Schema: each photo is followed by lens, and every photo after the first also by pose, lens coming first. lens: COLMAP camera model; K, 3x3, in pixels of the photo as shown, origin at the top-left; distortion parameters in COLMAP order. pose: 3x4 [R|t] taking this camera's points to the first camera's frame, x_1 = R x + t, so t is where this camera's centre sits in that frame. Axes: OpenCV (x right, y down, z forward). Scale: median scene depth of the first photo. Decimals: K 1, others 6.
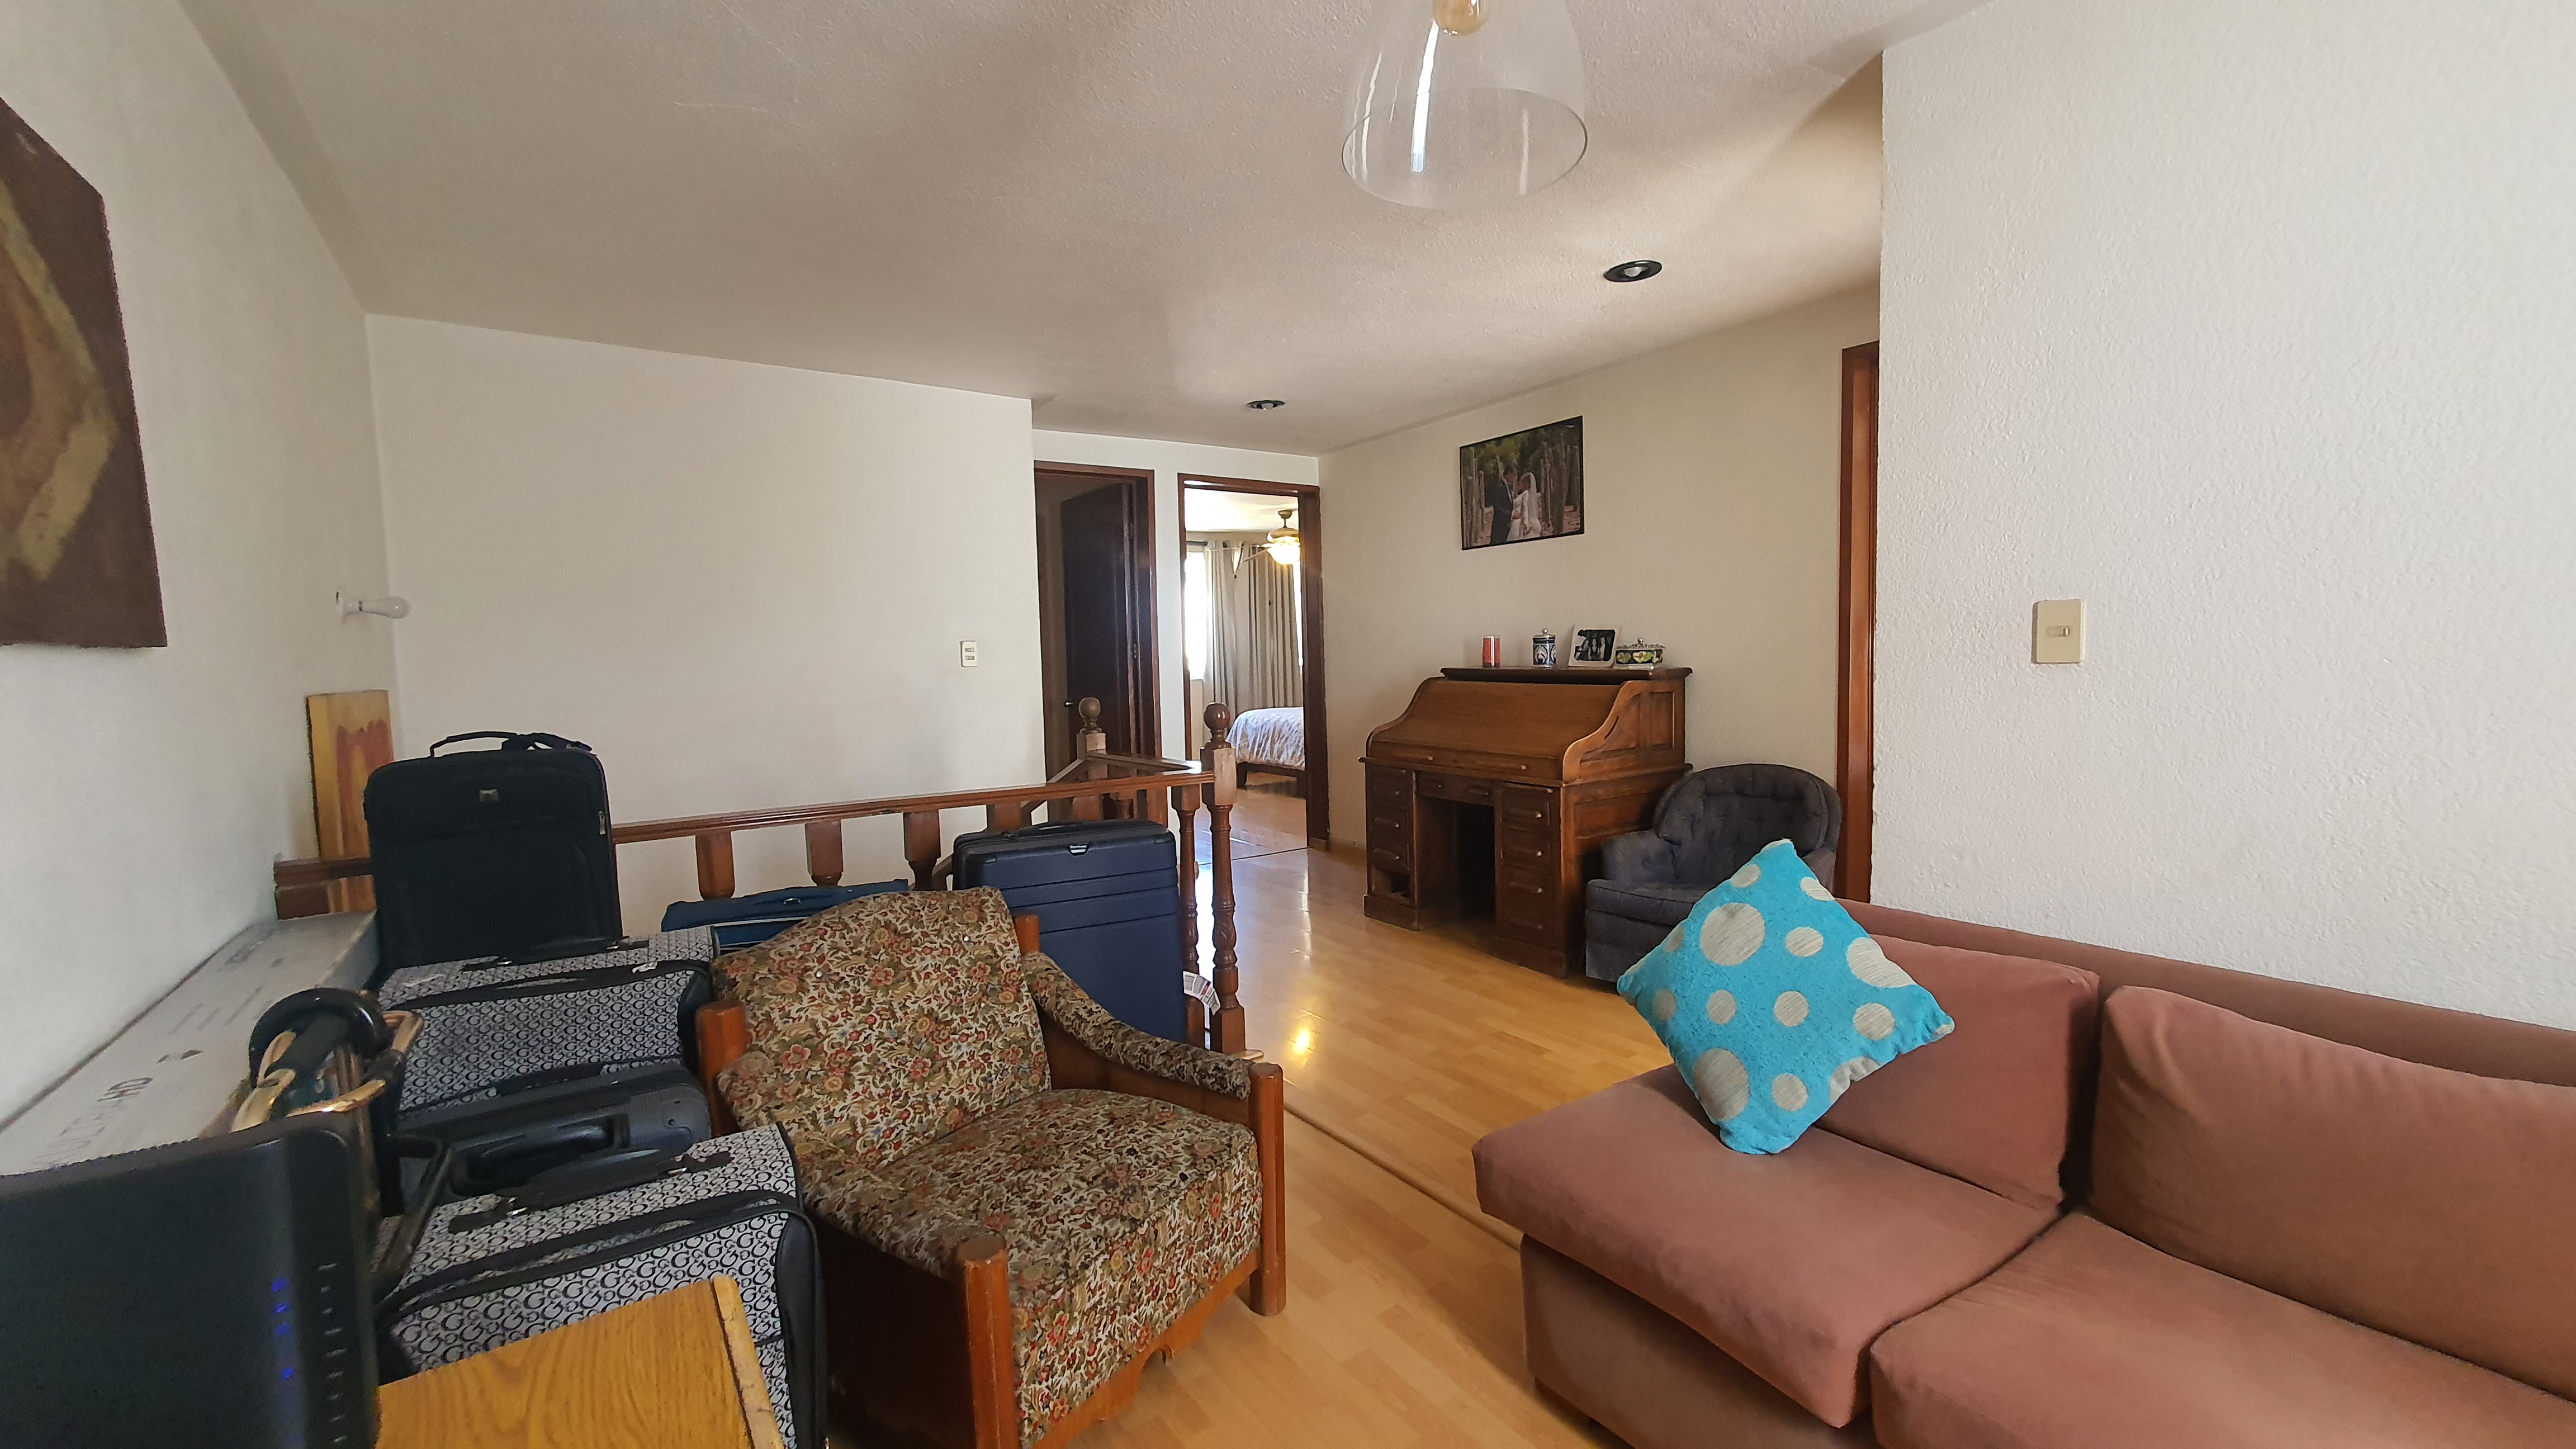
lens RADIAL K [[1031.1, 0, 1283.6], [0, 1031.1, 716.3], [0, 0, 1]] dist [0.001613, 0.000887]
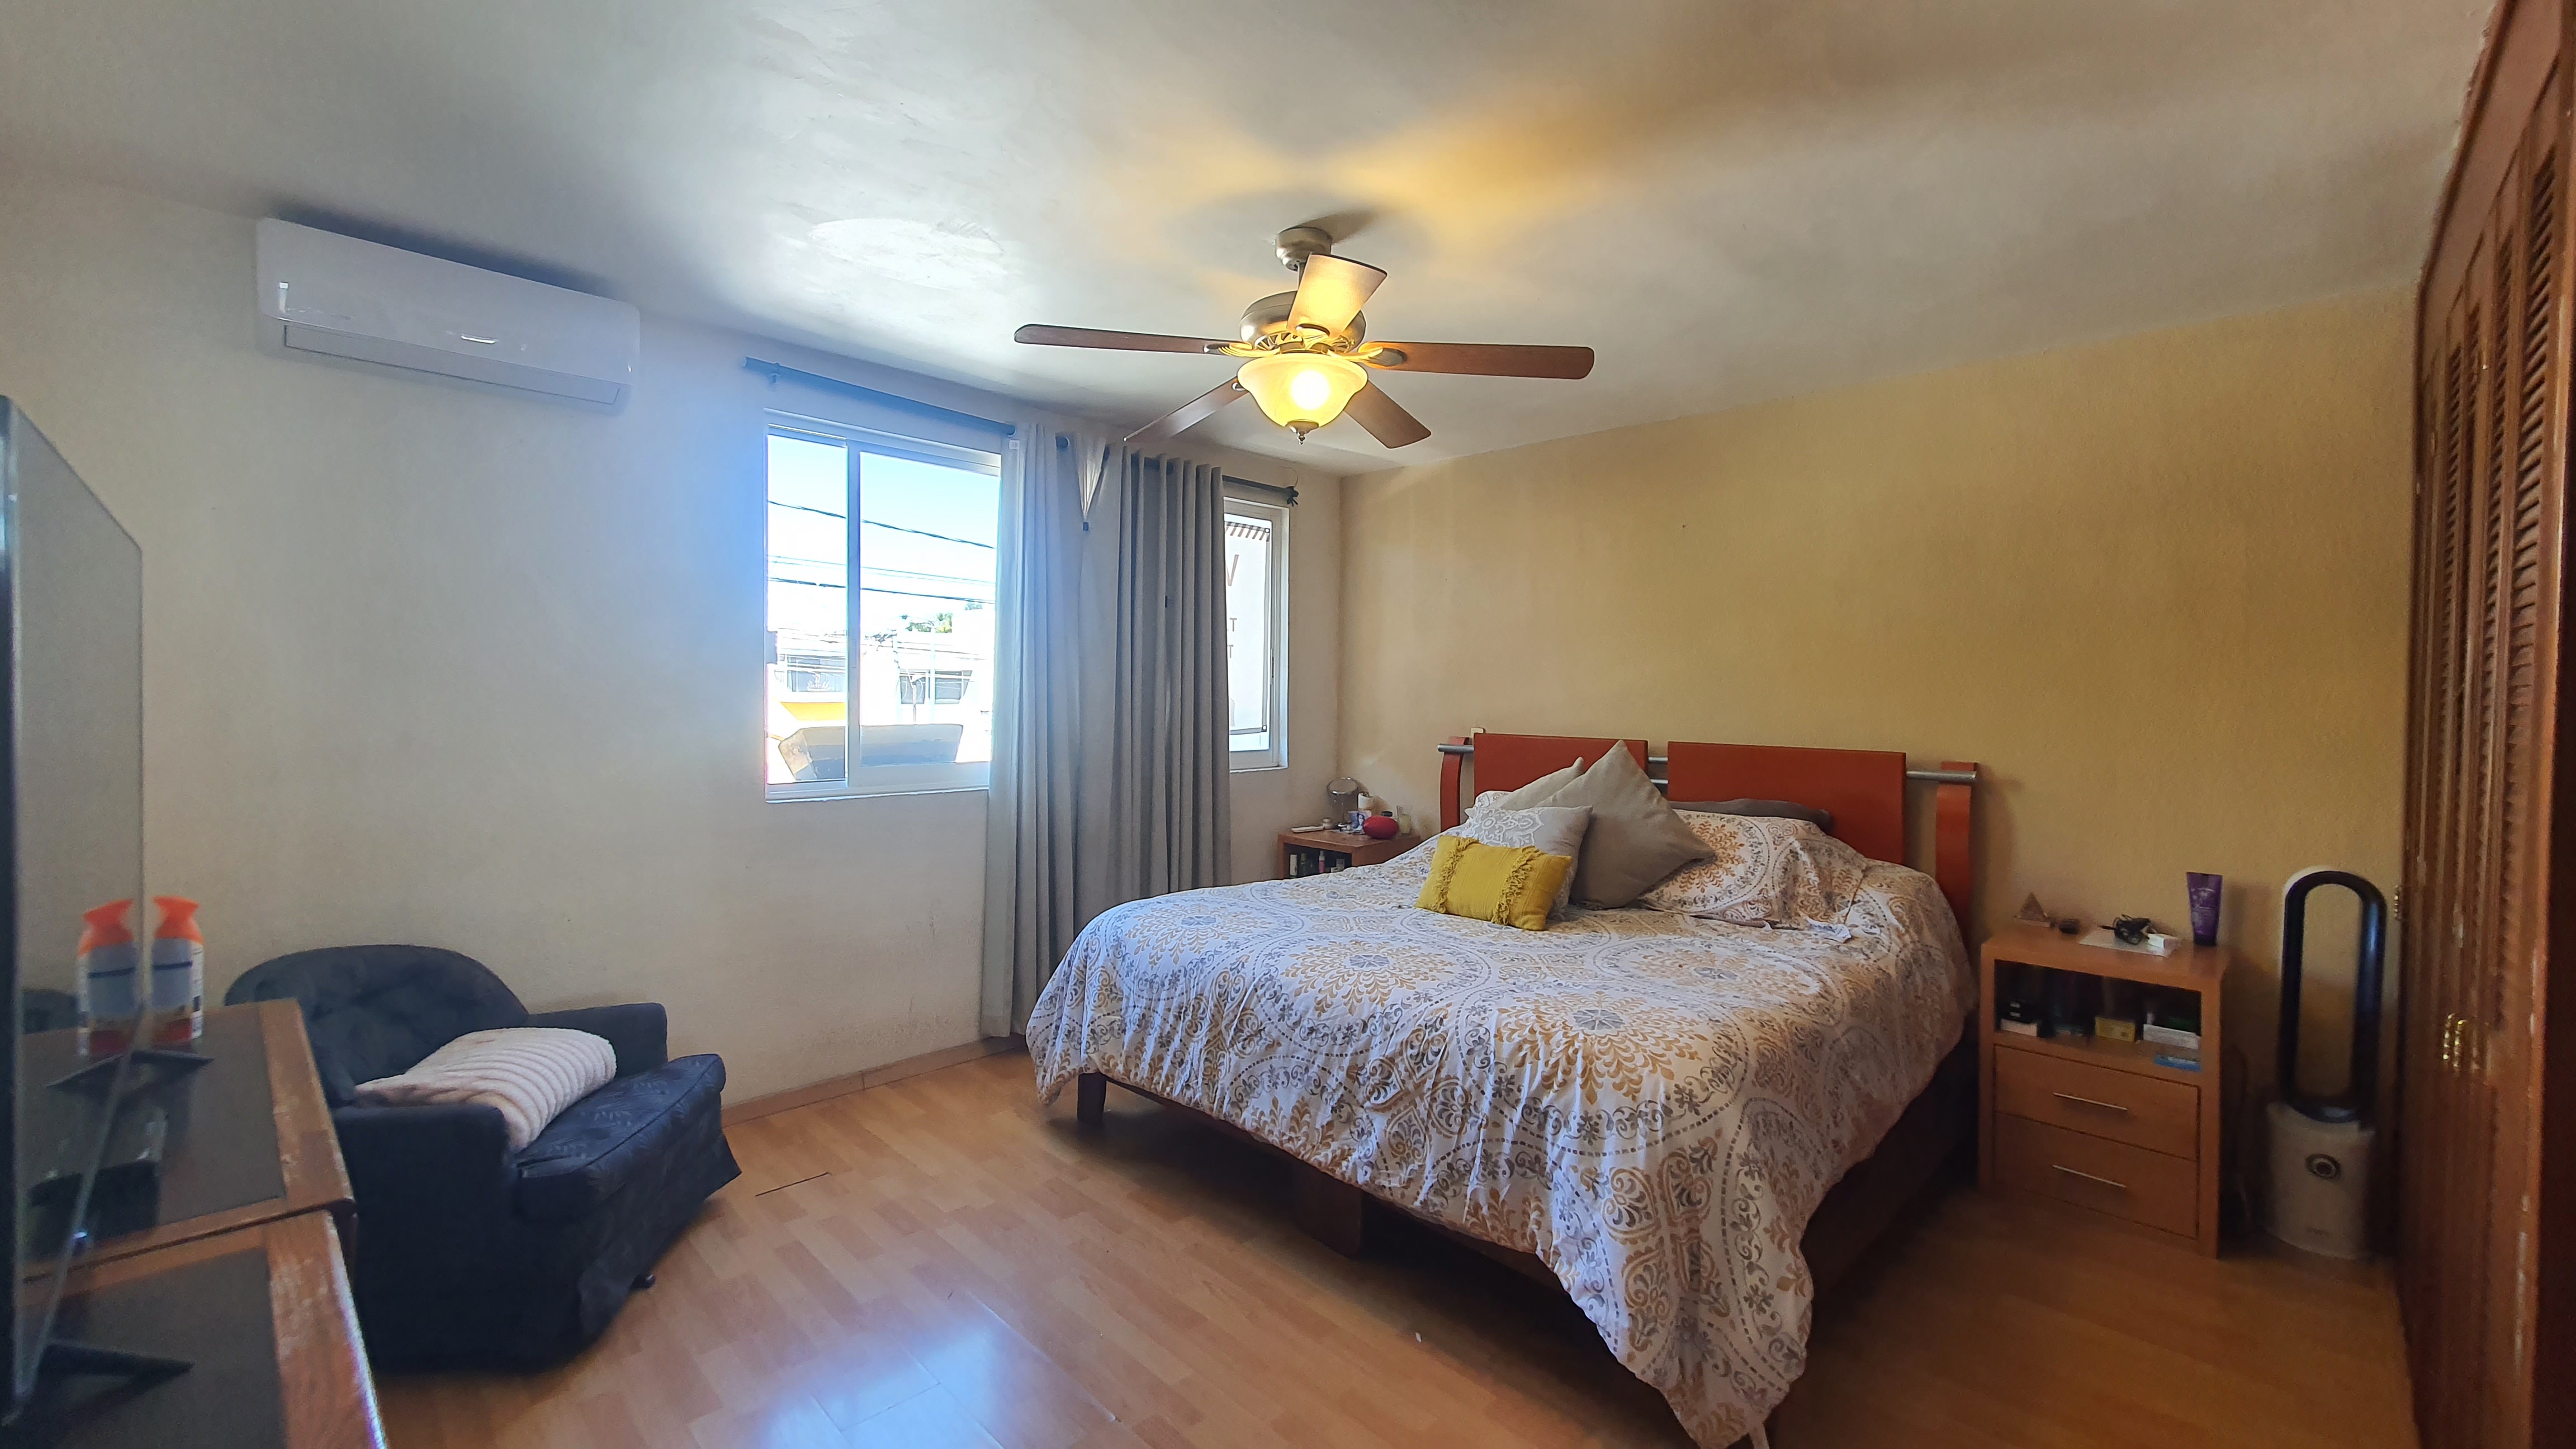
lens RADIAL K [[1031.1, 0, 1283.6], [0, 1031.1, 716.3], [0, 0, 1]] dist [0.001613, 0.000887]
pose [[0.982070, 0.035107, 0.185217, -0.047403], [-0.026568, 0.998475, -0.048386, -0.052925], [-0.186633, 0.042598, 0.981506, 0.668340]]
